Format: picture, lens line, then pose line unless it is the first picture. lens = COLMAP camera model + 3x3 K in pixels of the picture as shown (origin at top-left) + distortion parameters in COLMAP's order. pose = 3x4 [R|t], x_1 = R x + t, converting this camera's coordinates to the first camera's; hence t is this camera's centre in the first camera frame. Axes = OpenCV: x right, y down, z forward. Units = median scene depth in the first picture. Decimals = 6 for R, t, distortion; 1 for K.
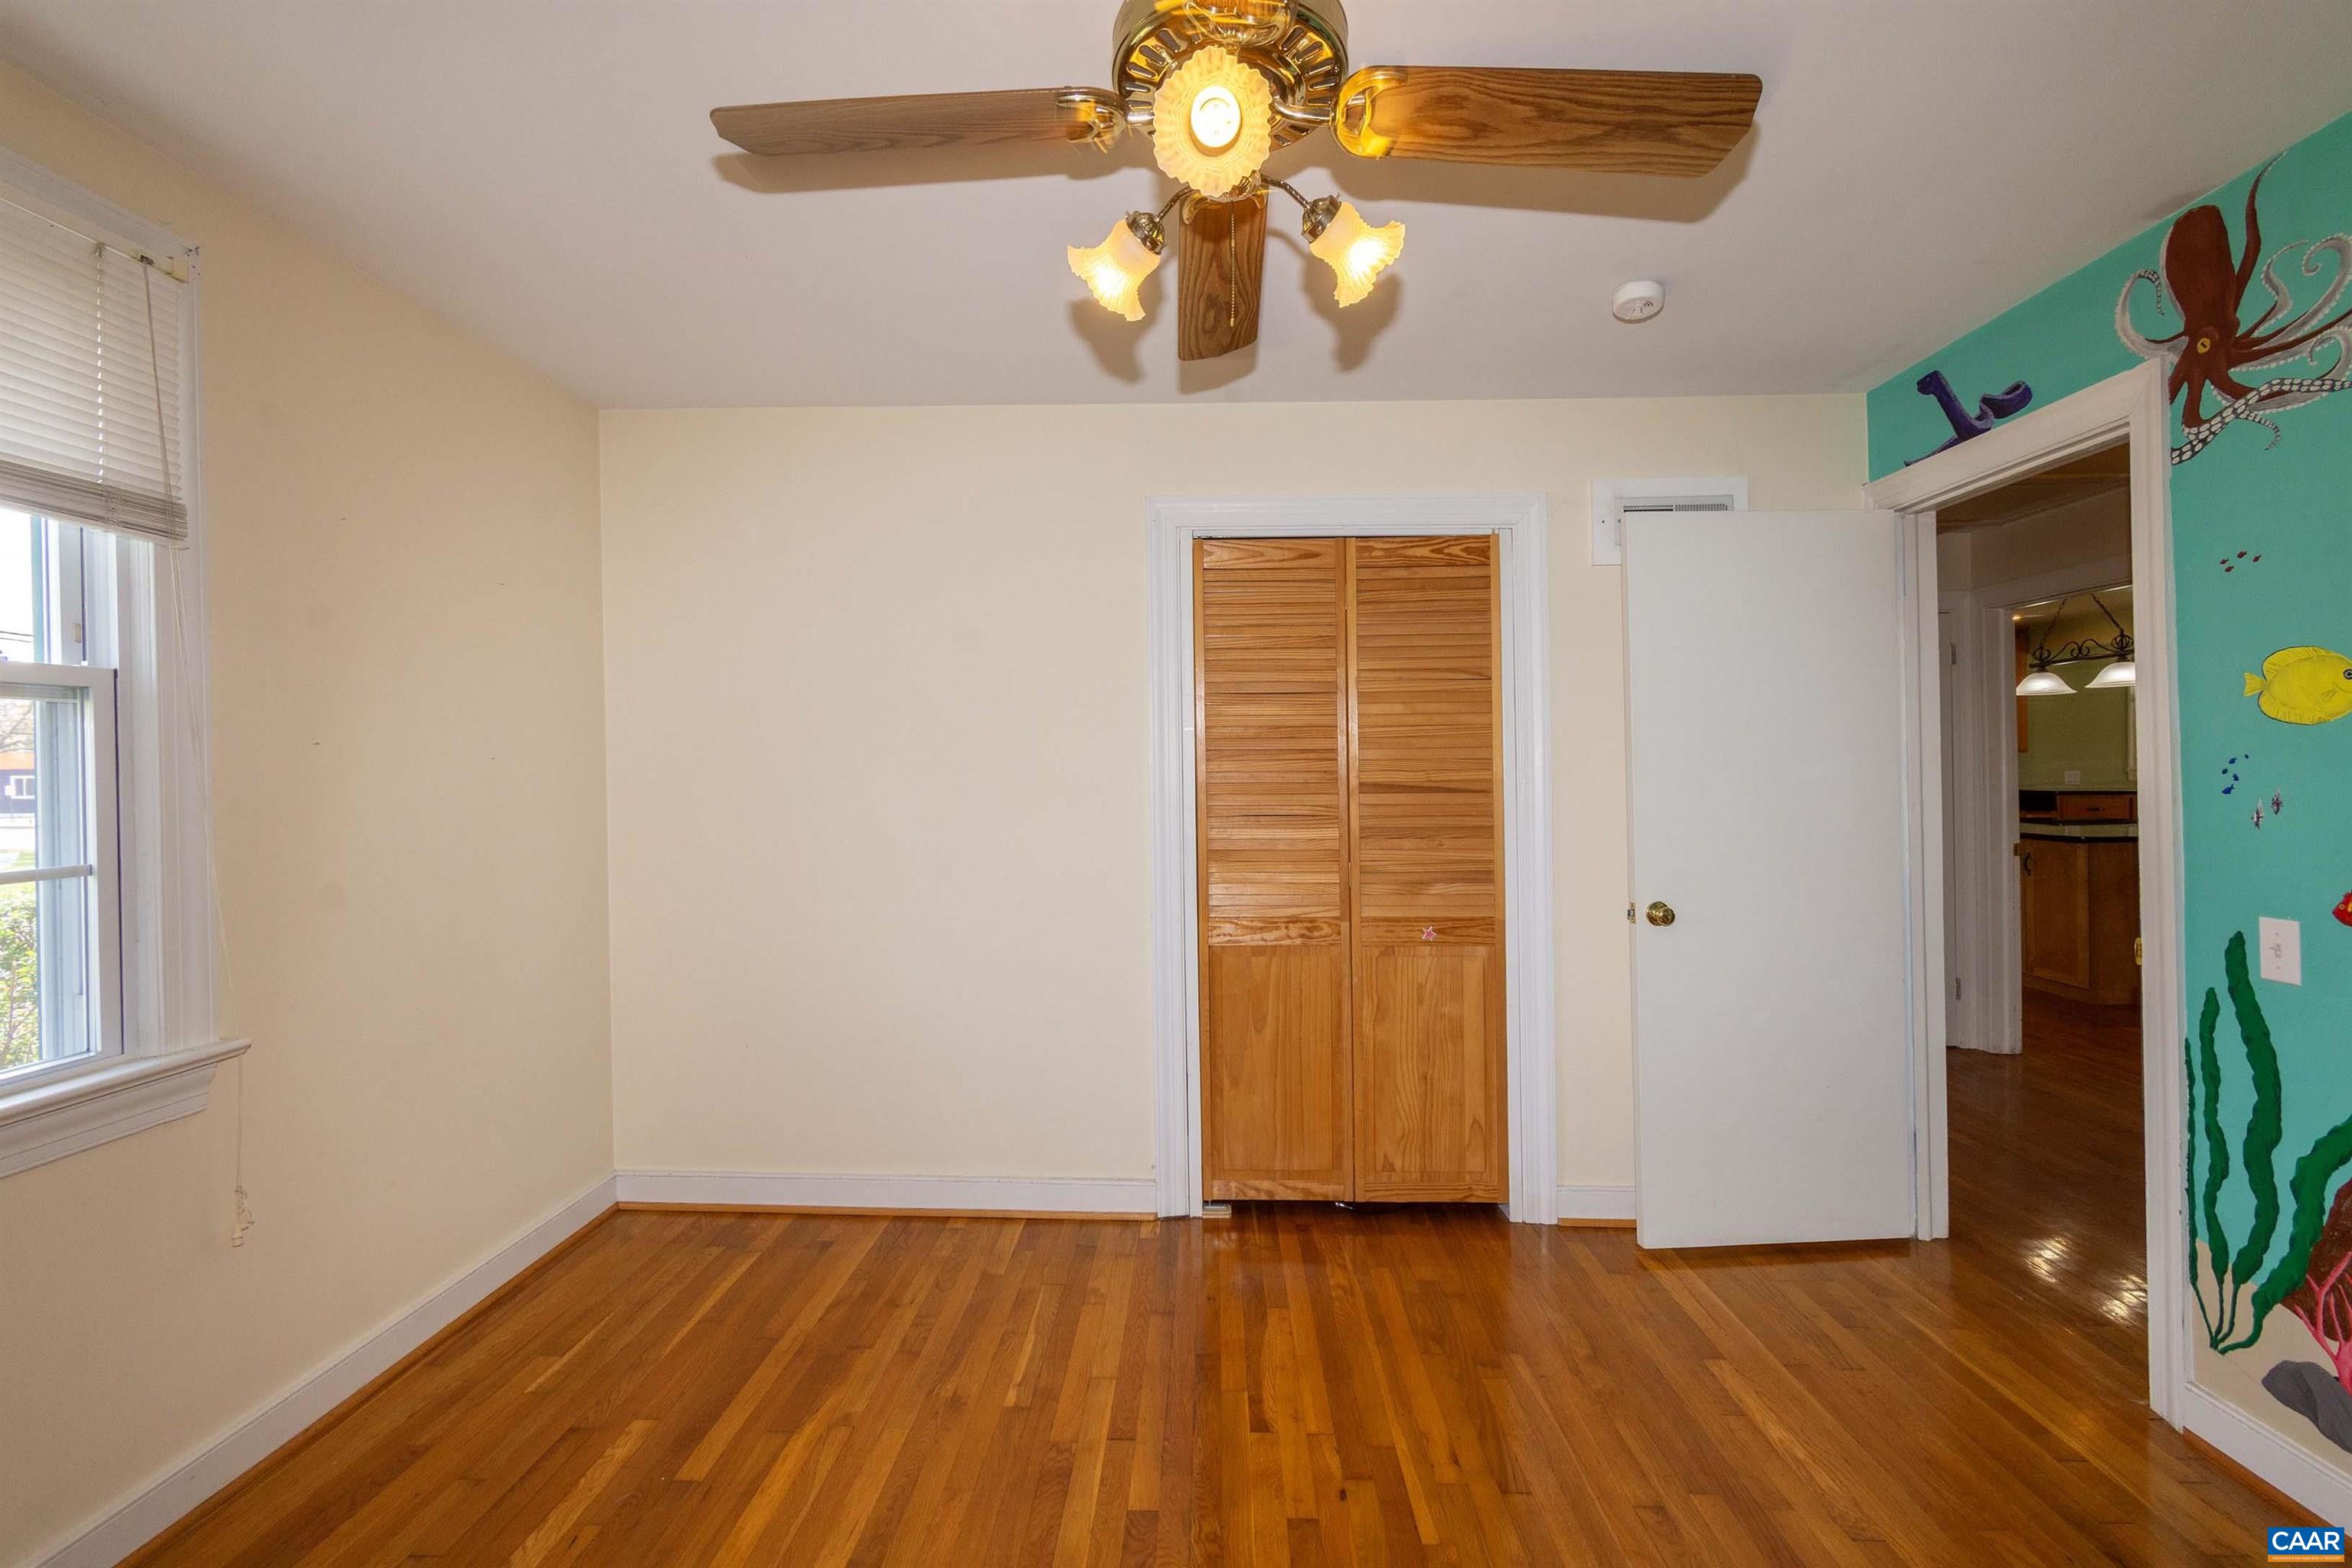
lens RADIAL K [[1042.0, 0, 1177.3], [0, 1042.0, 775.2], [0, 0, 1]] dist [0.001973, 0.000139]
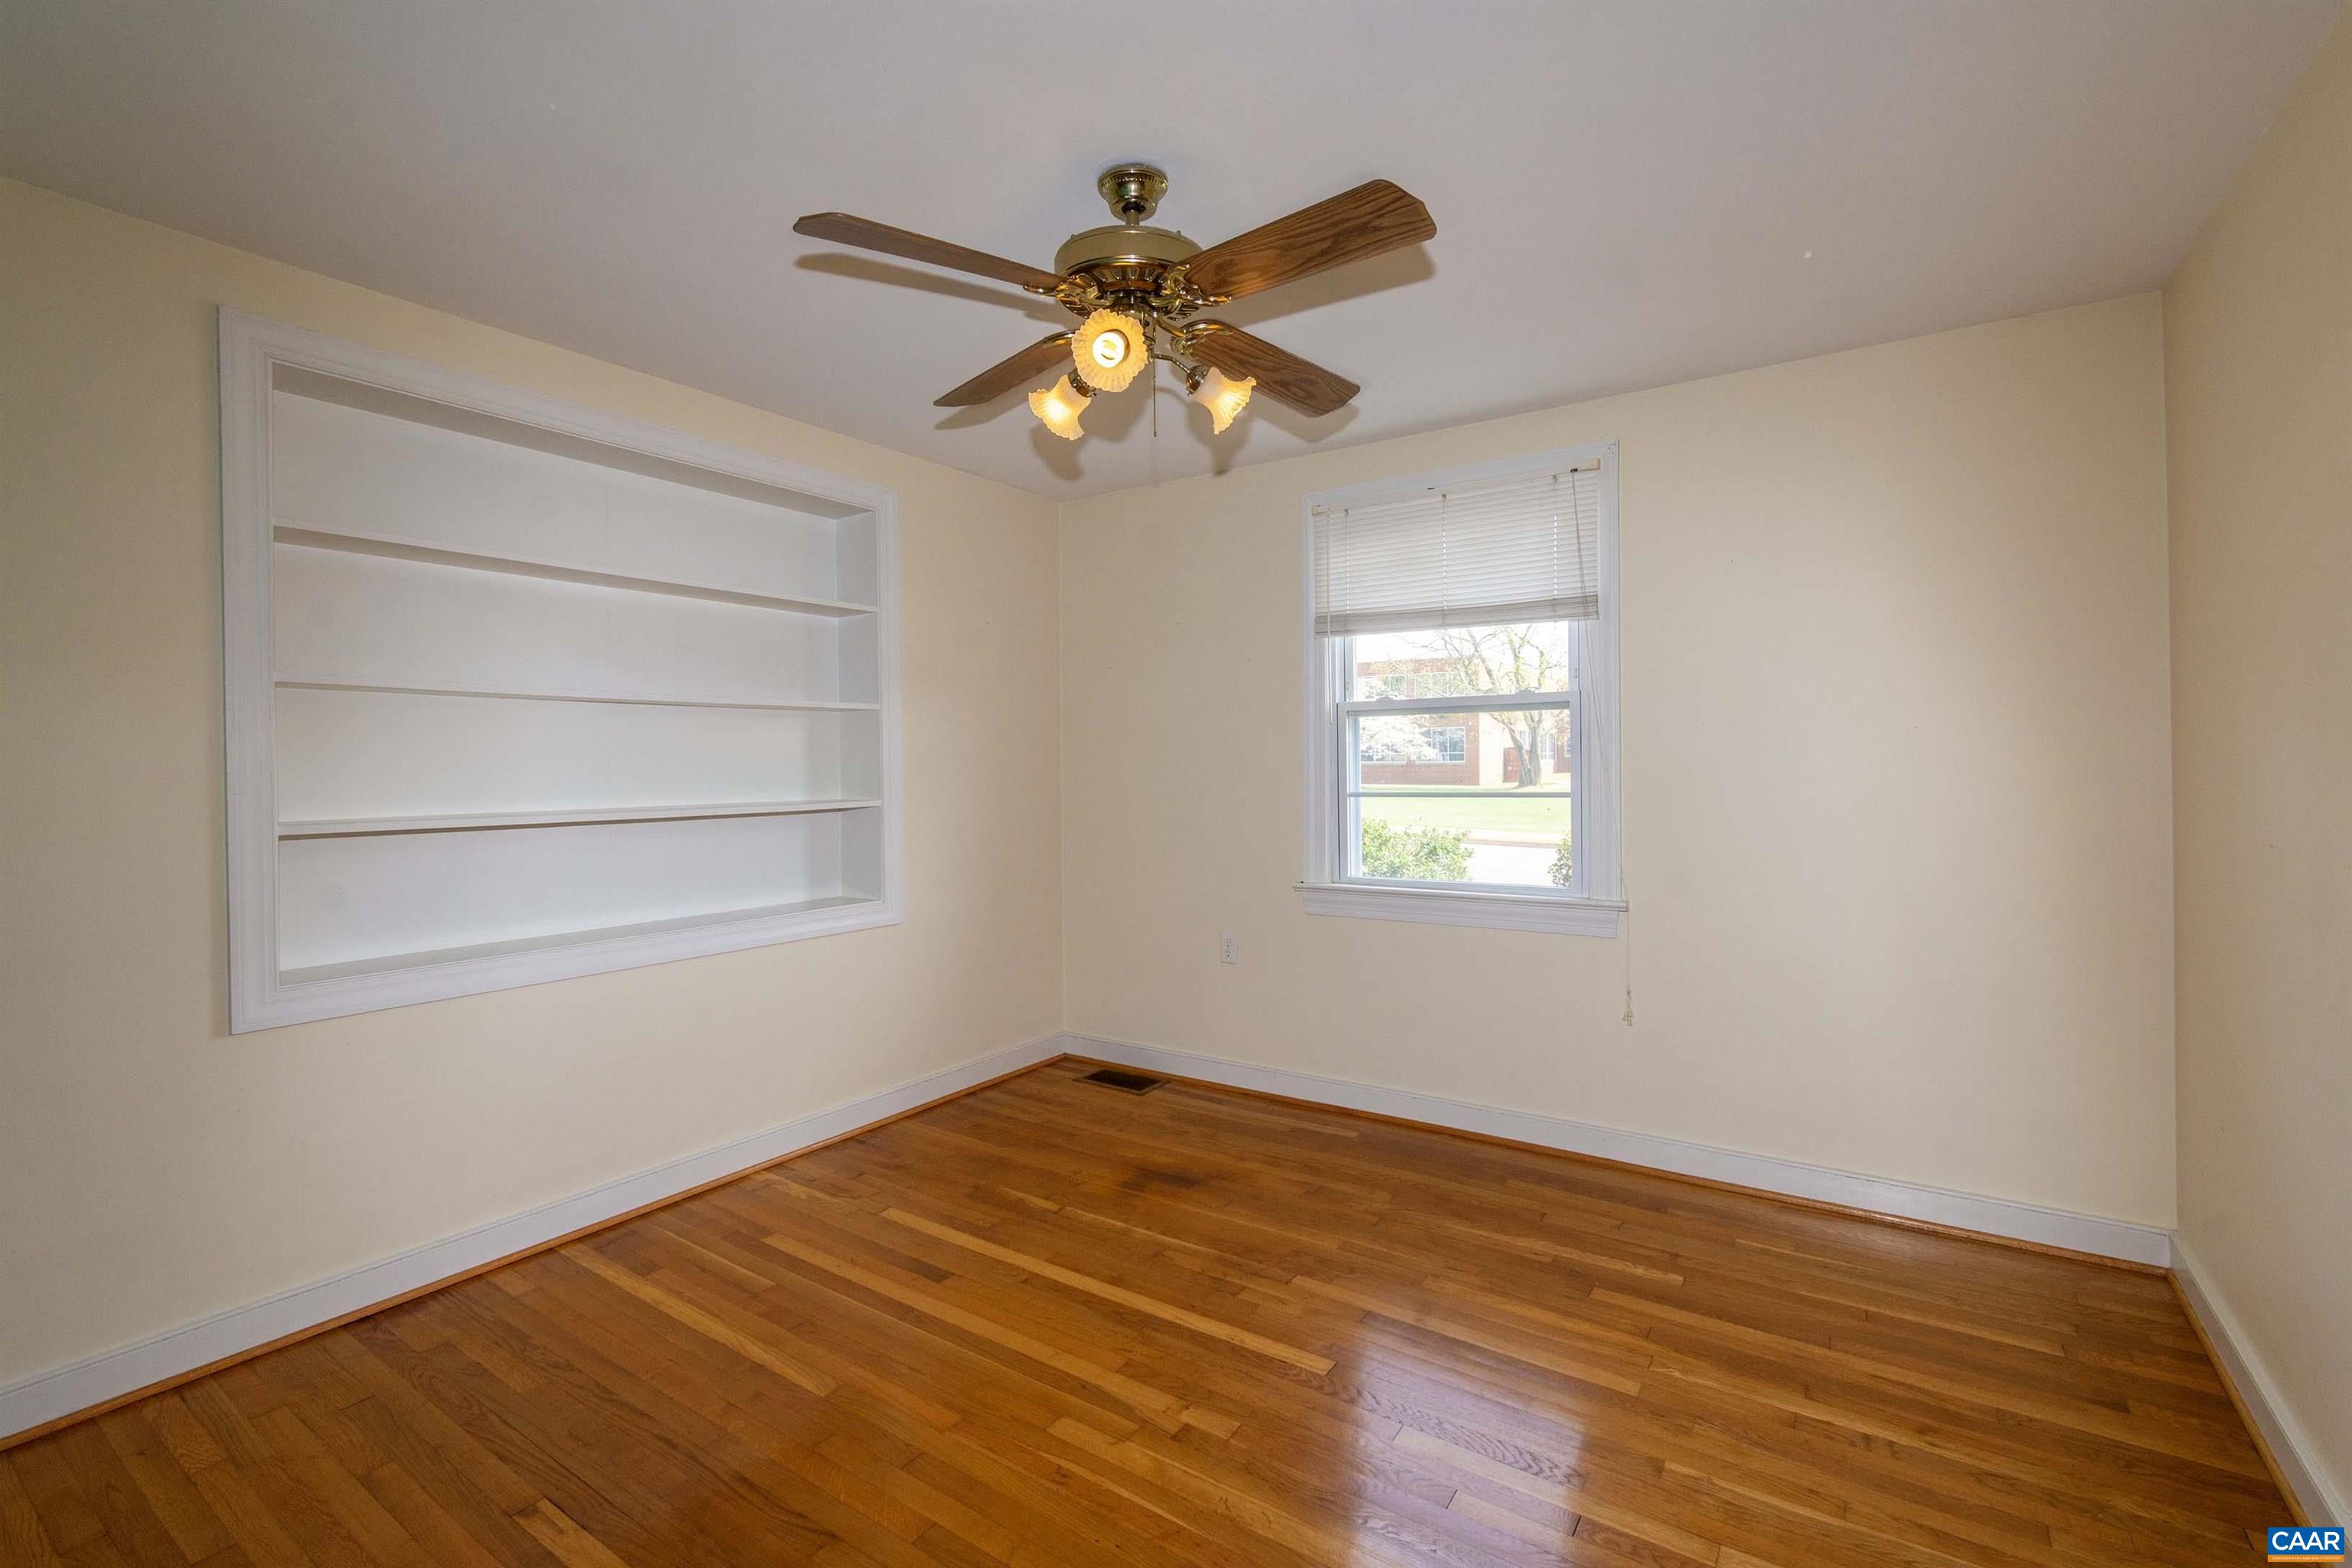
lens RADIAL K [[1042.0, 0, 1177.8], [0, 1042.0, 775.6], [0, 0, 1]] dist [0.001973, 0.000139]
pose [[-0.538834, 0.024931, -0.842043, 0.855161], [0.008379, 0.999671, 0.024236, 0.000924], [0.842371, 0.006004, -0.538865, 1.227458]]
